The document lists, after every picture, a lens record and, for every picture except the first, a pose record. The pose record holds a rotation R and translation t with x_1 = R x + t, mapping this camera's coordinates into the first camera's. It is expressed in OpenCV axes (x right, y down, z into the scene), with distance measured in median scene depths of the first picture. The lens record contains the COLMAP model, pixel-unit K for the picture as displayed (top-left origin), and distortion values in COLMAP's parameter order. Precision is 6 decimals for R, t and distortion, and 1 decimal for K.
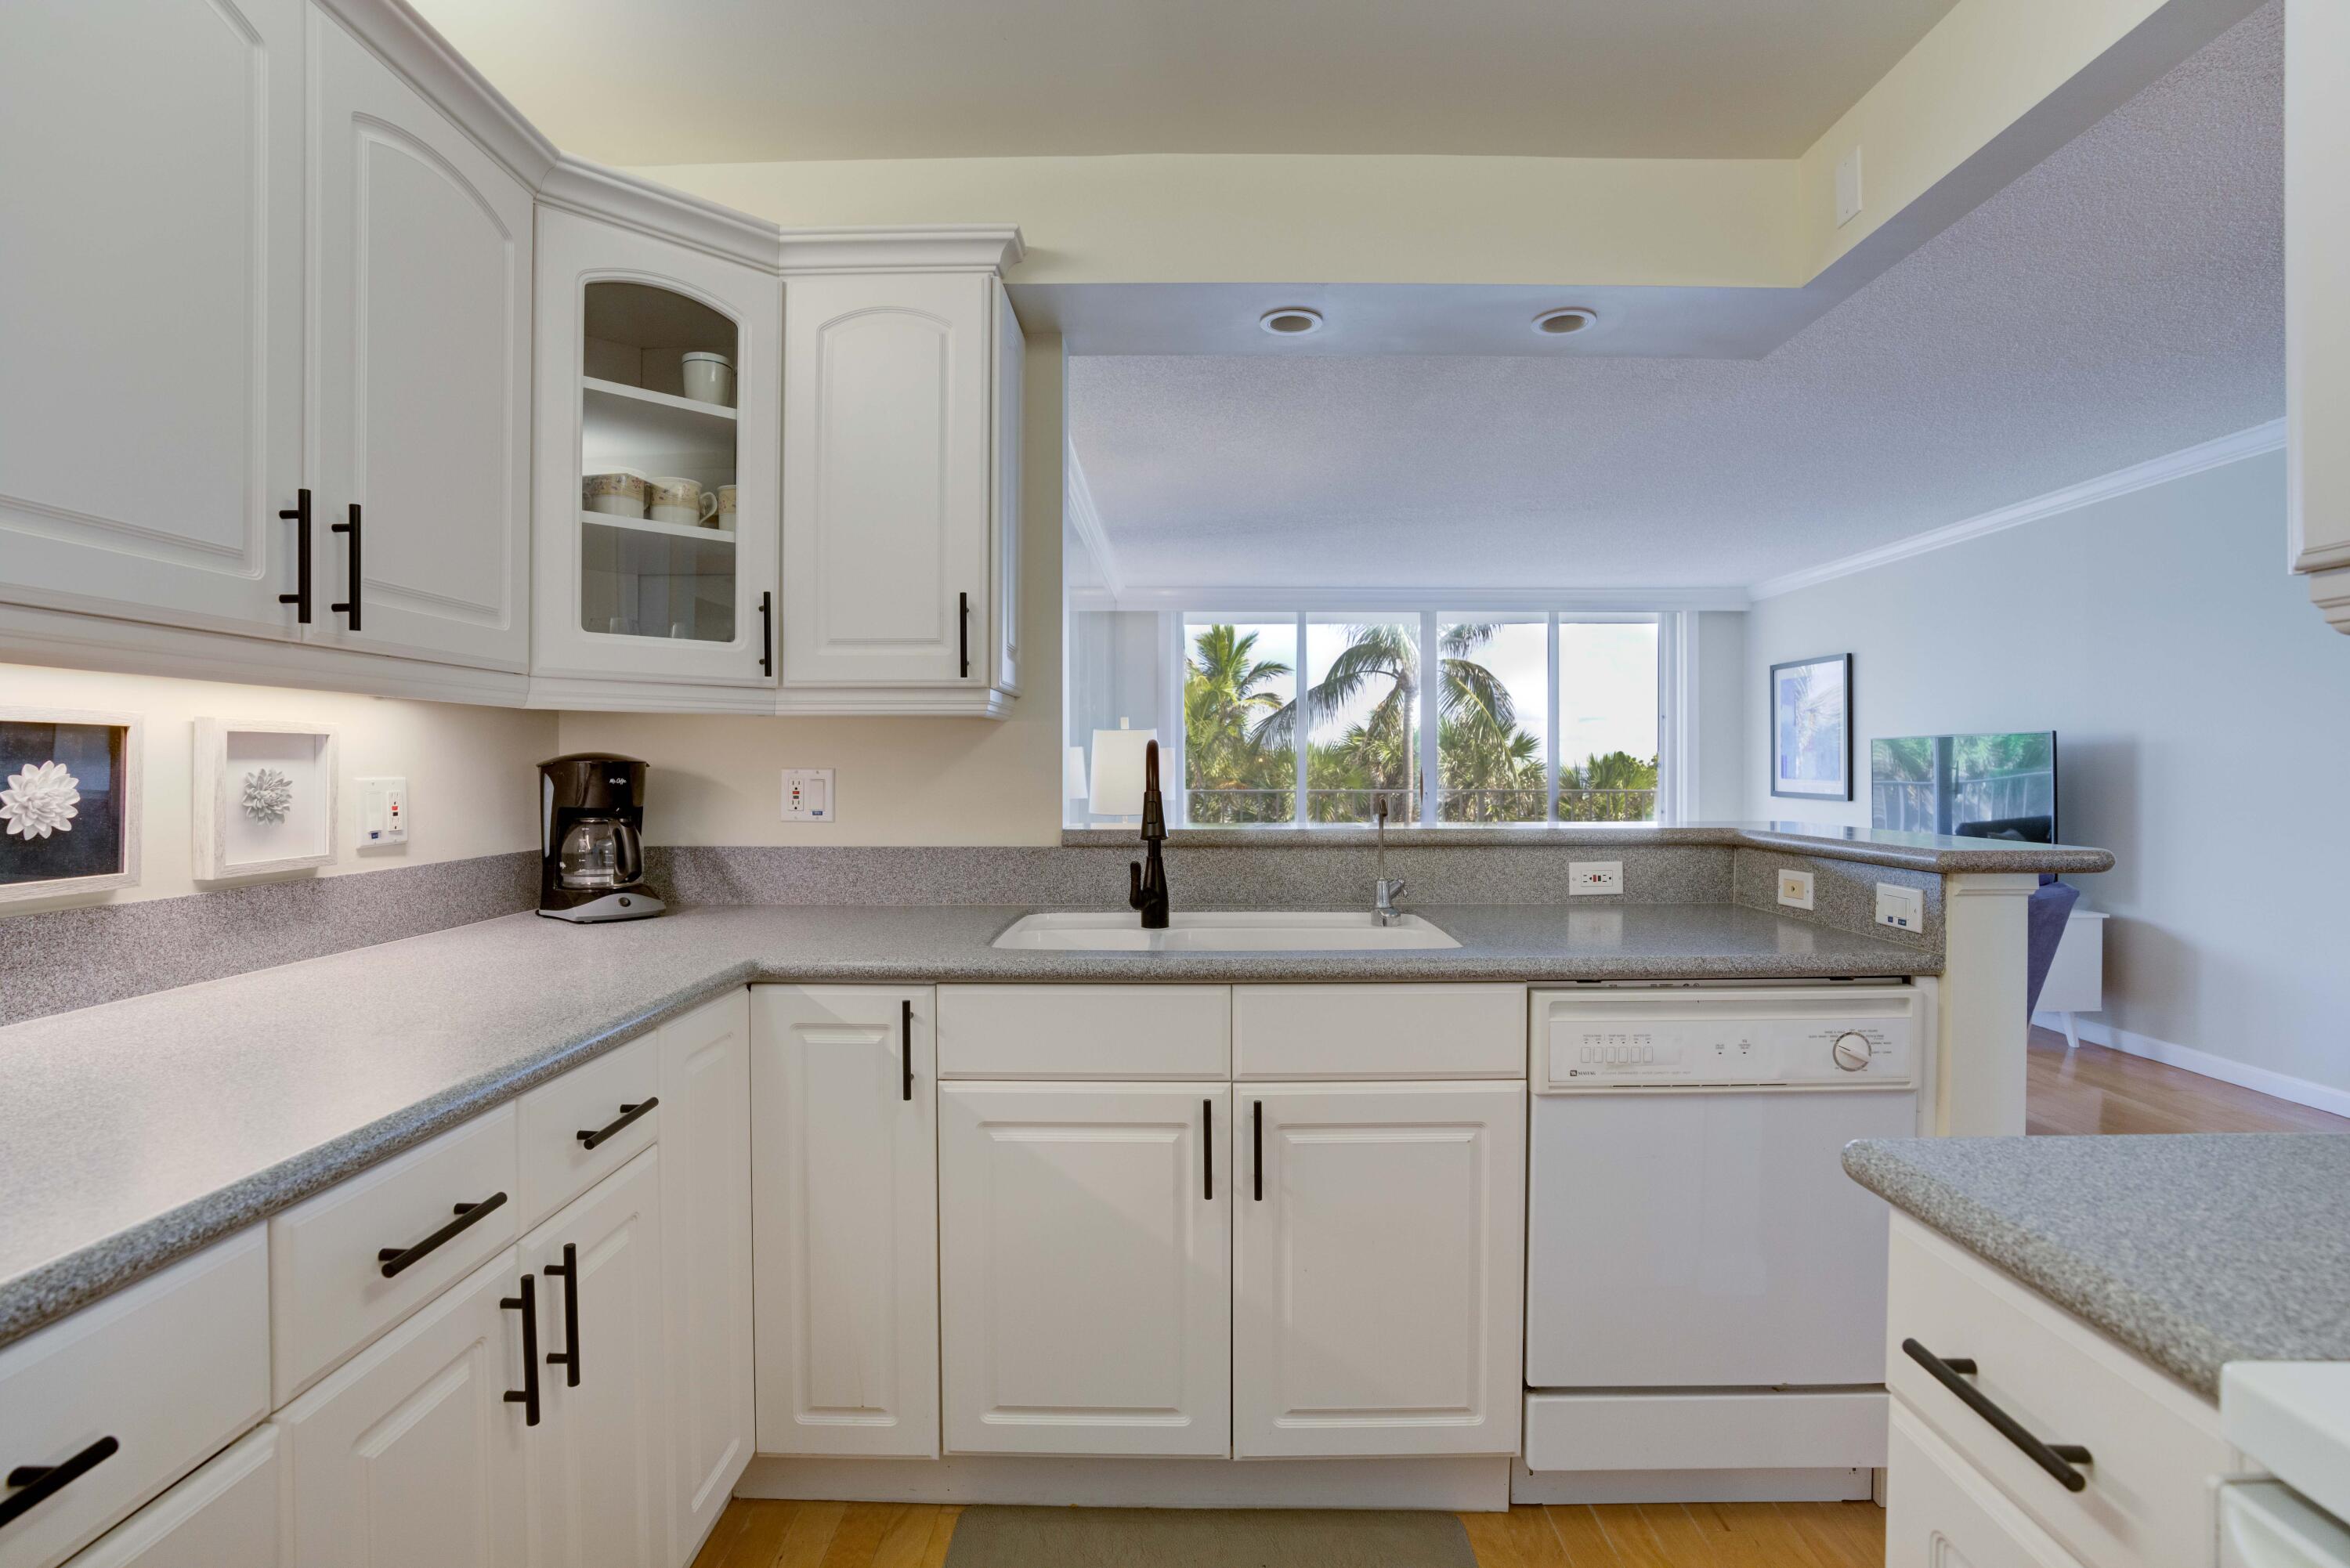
lens RADIAL K [[1116.9, 0, 1172.2], [0, 1116.9, 773.9], [0, 0, 1]] dist [-0.061308, 0.025799]
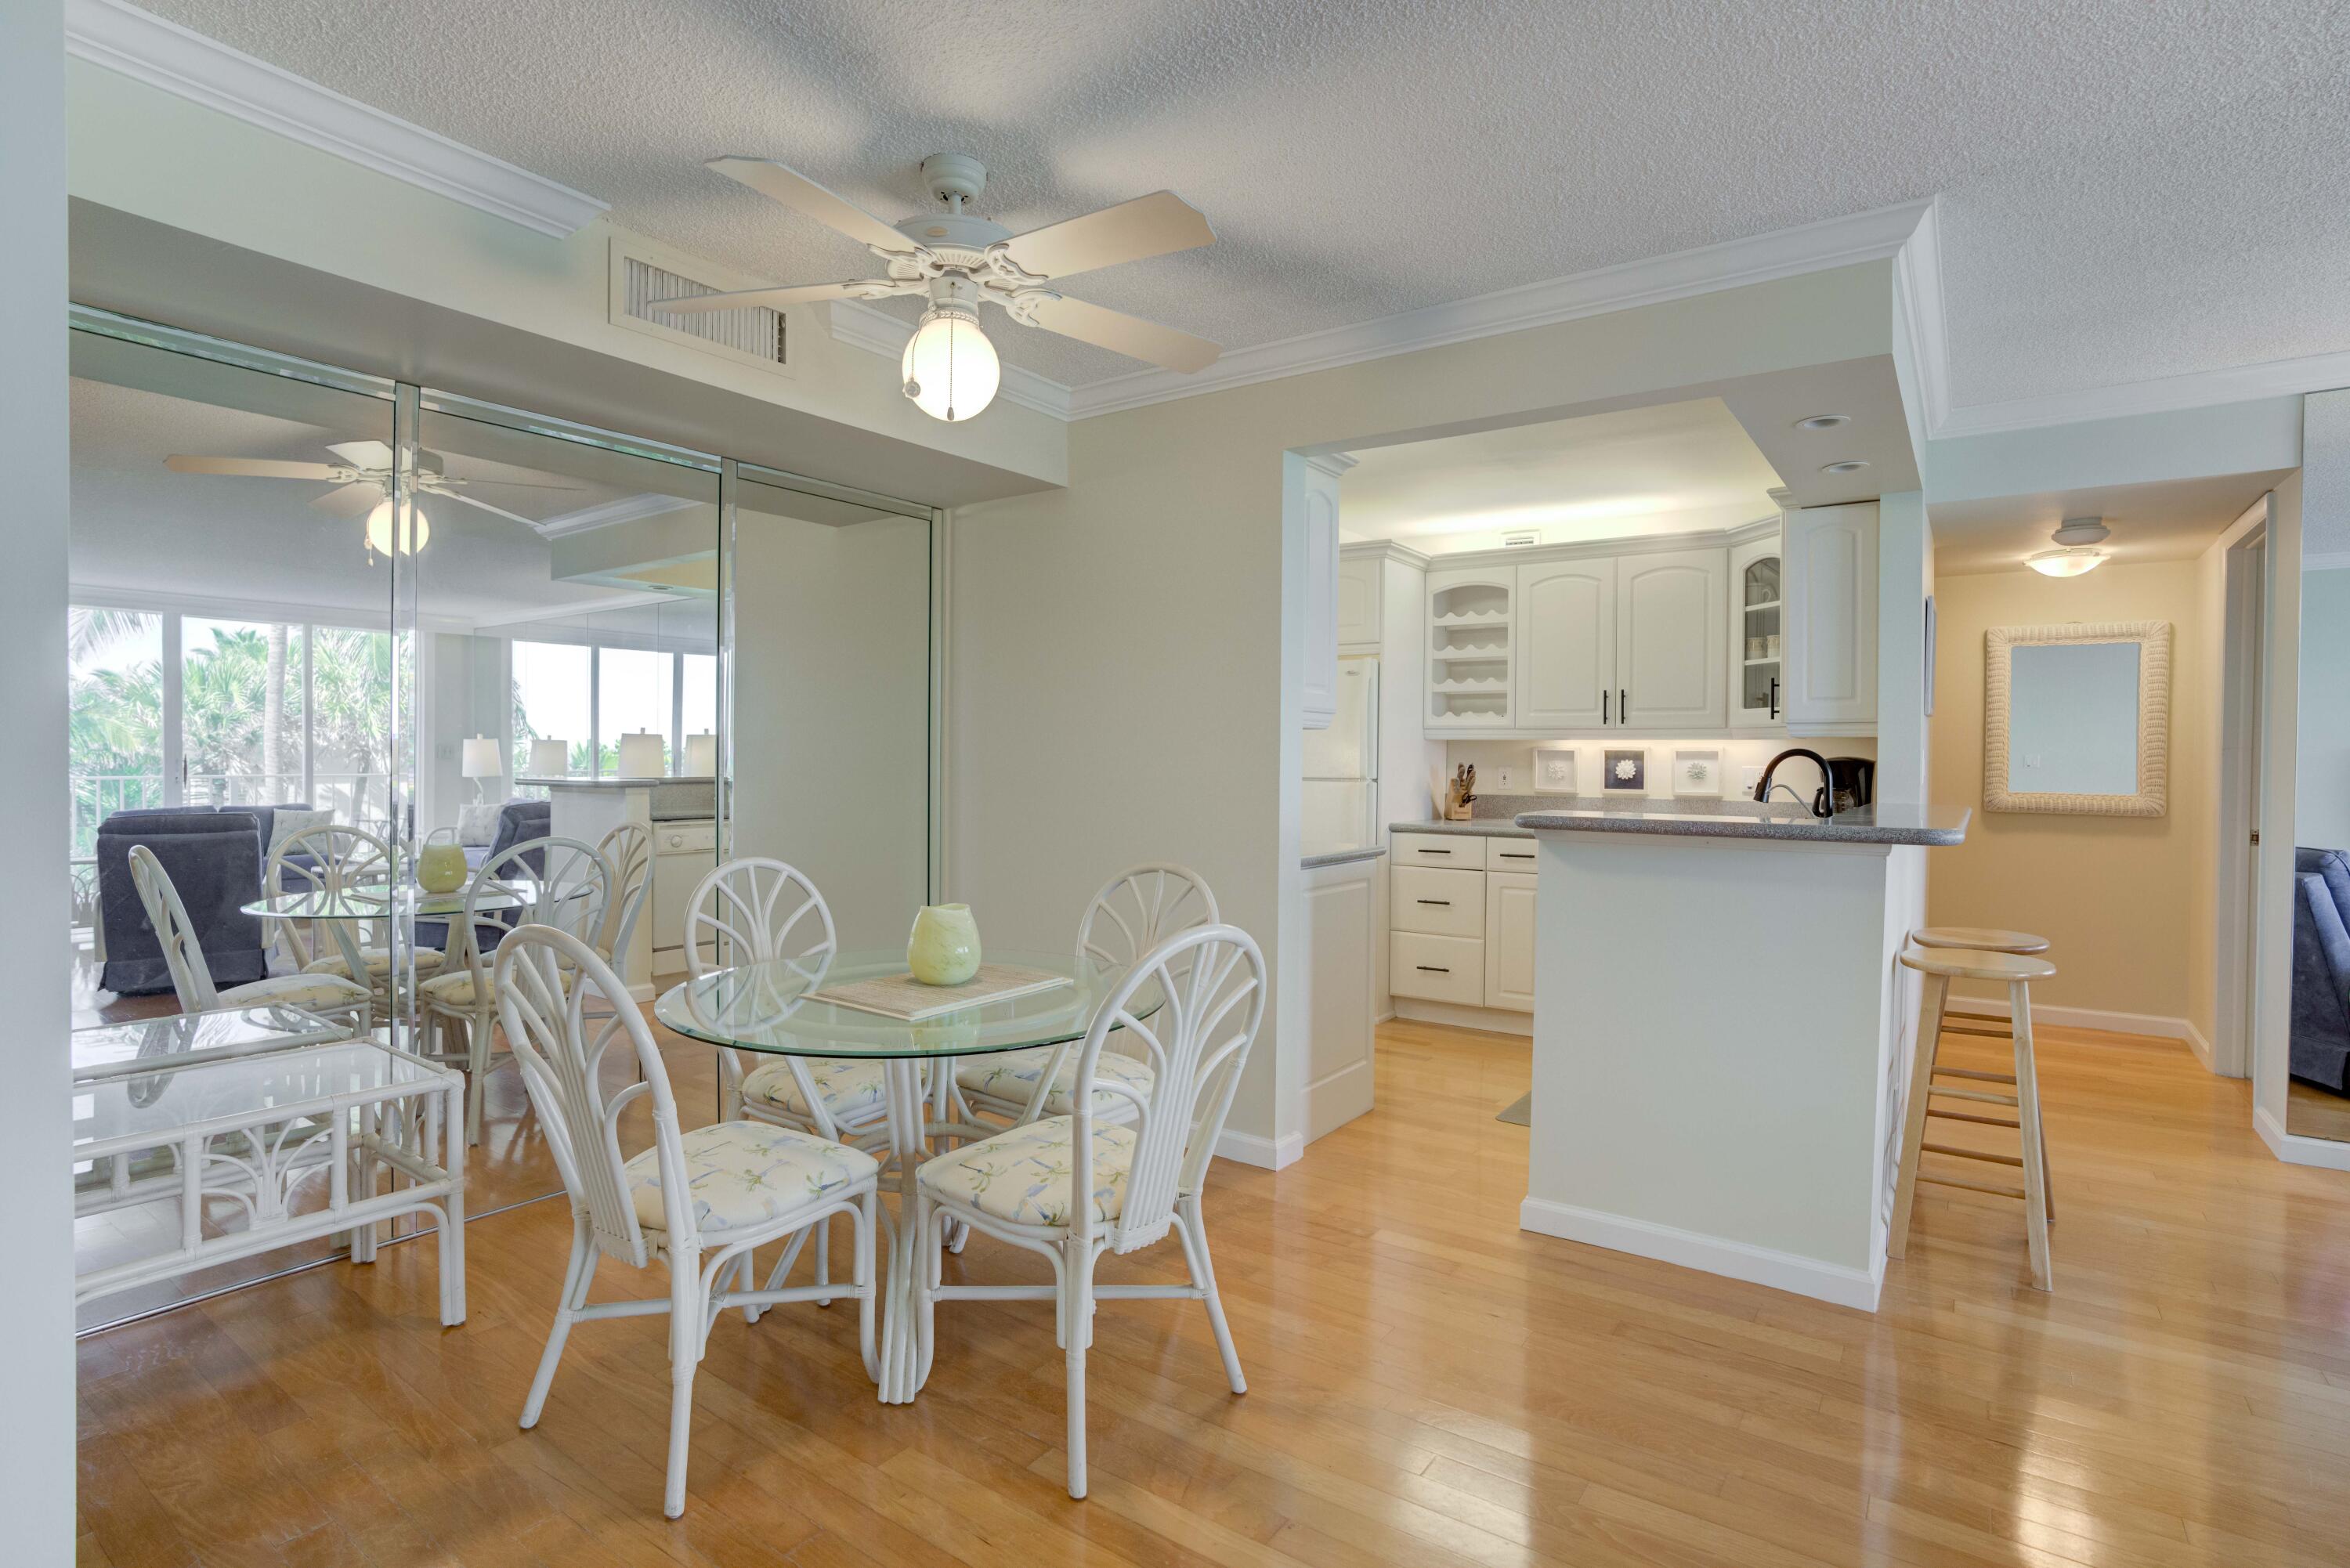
lens RADIAL K [[1116.9, 0, 1172.2], [0, 1116.9, 773.9], [0, 0, 1]] dist [-0.061308, 0.025799]
pose [[-0.579670, 0.009737, -0.814793, 2.638030], [-0.011828, 0.999723, 0.020361, -0.018685], [0.814765, 0.021440, -0.579394, 1.608689]]
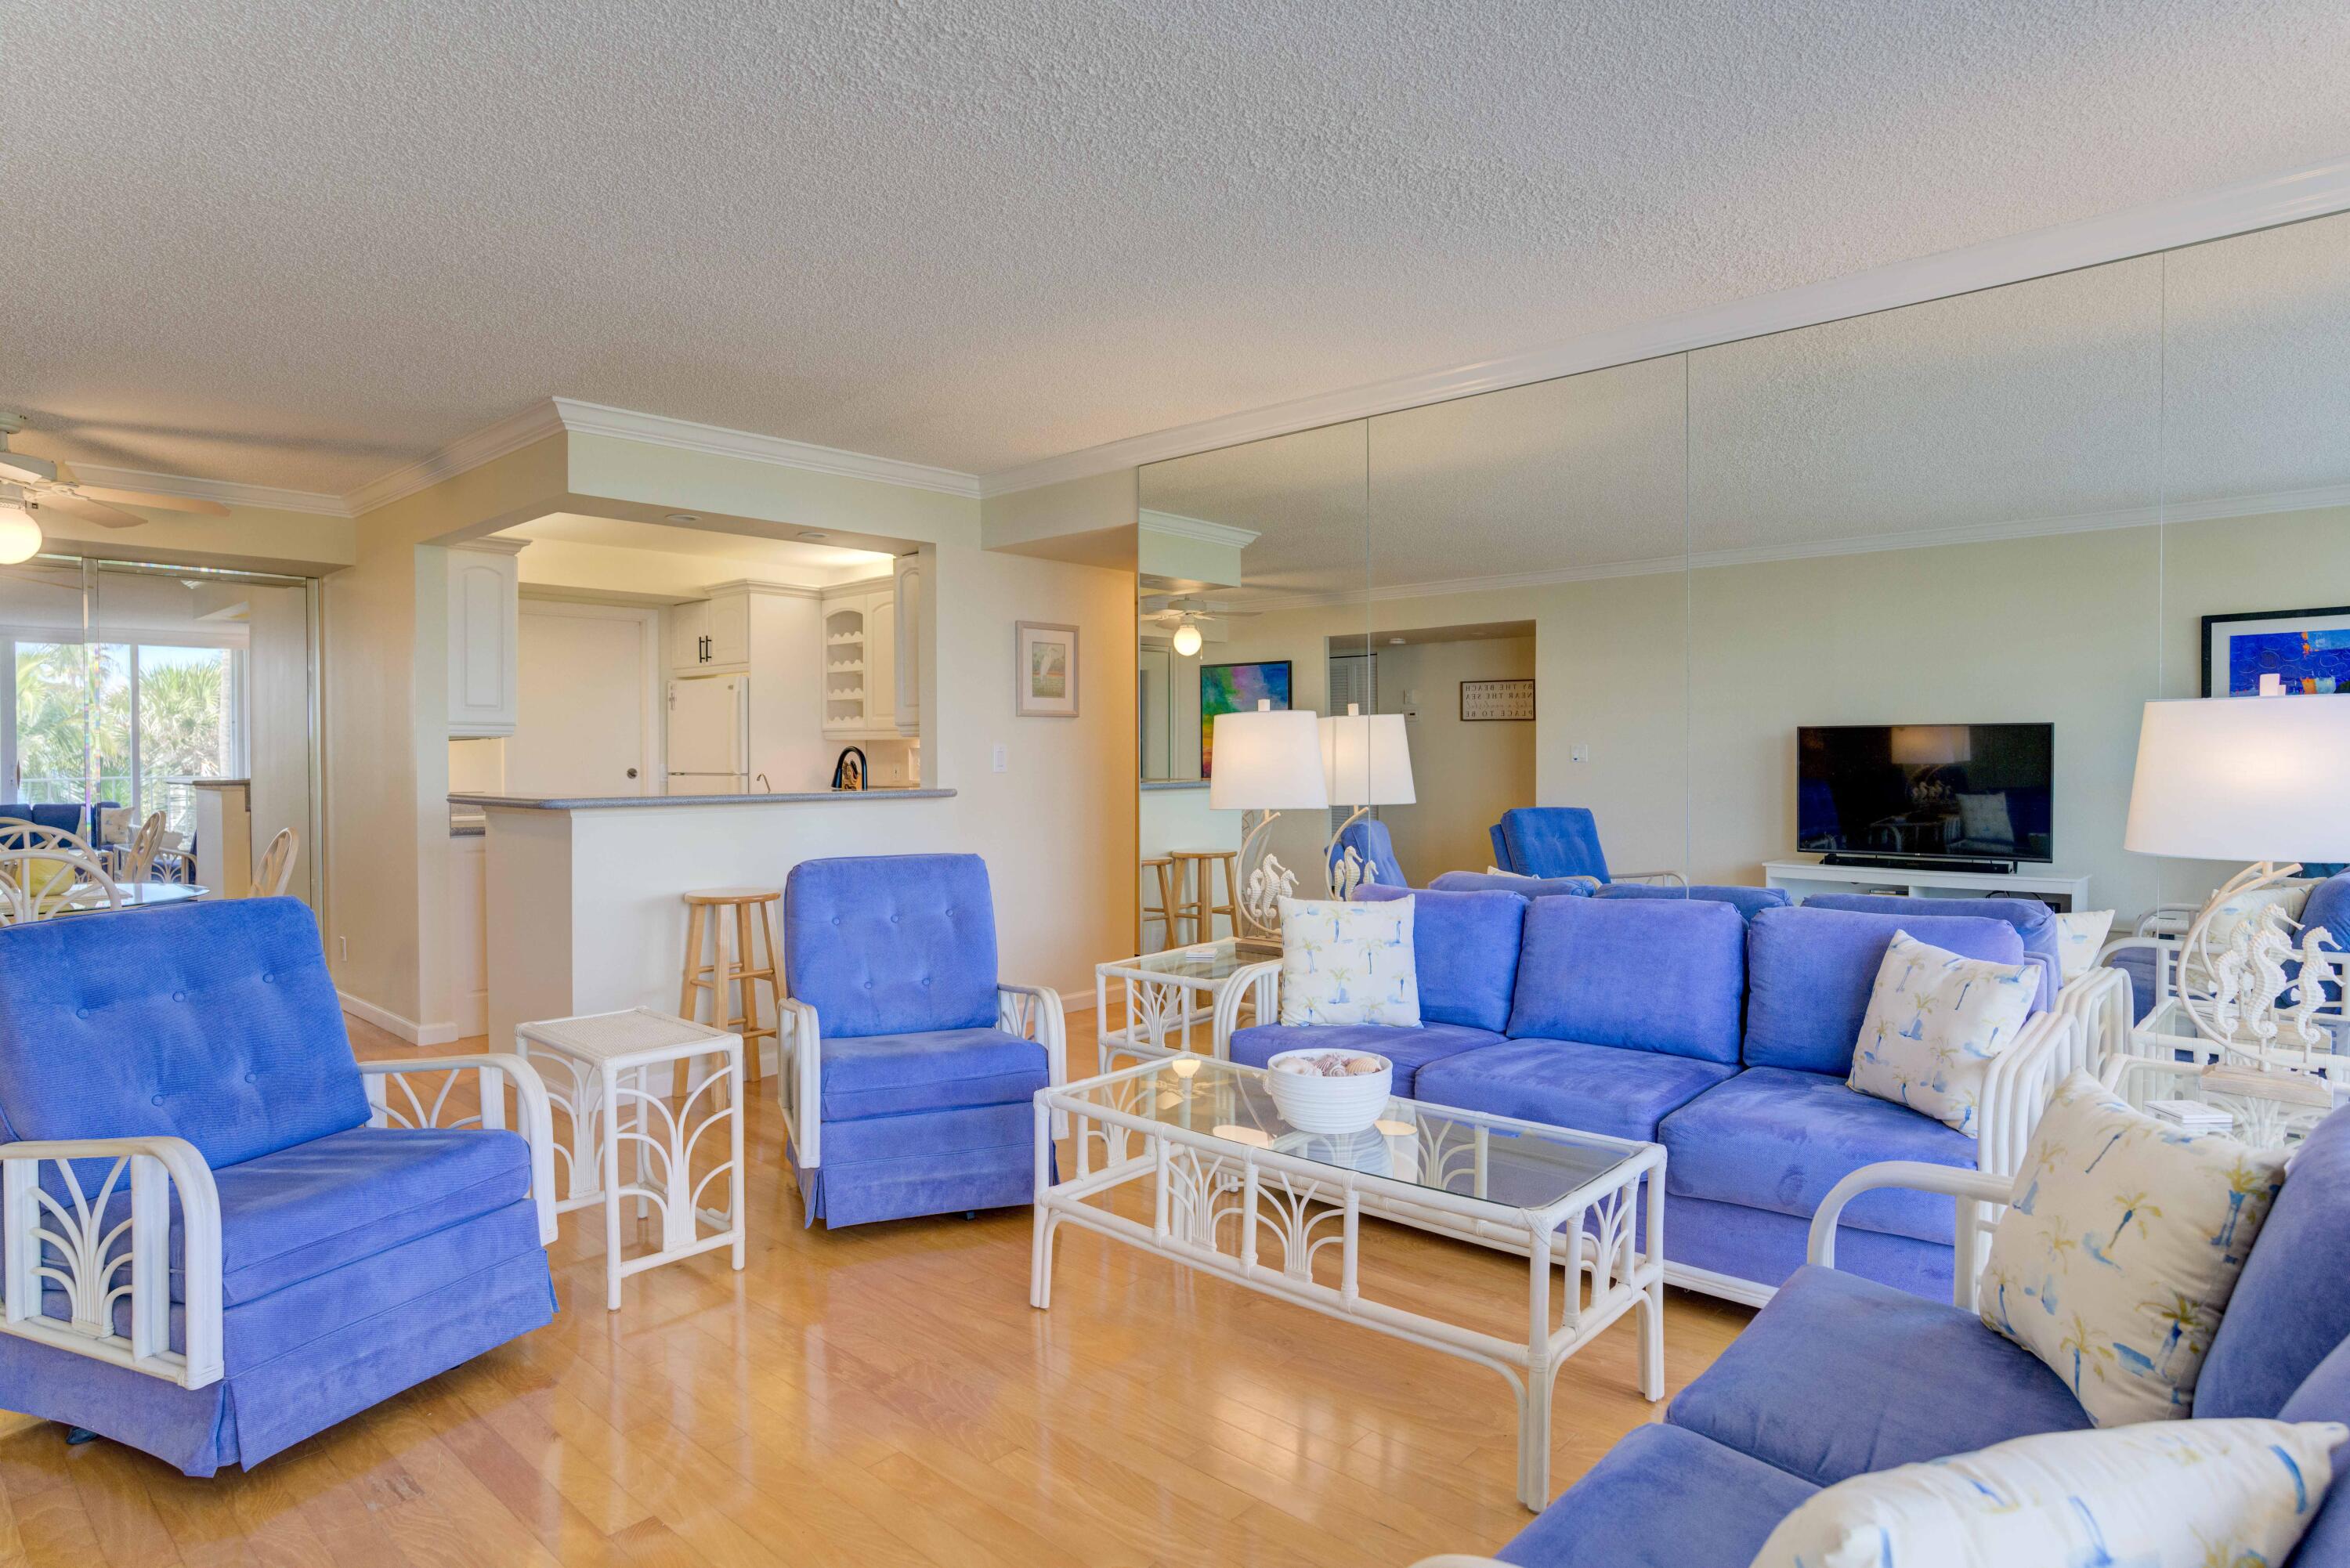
lens RADIAL K [[1279.4, 0, 1172.1], [0, 1279.4, 779.7], [0, 0, 1]] dist [-0.045829, 0.032485]
pose [[-0.670916, 0.019766, -0.741270, 1.997103], [-0.001060, 0.999618, 0.027614, -0.048979], [0.741532, 0.019313, -0.670639, 4.390868]]
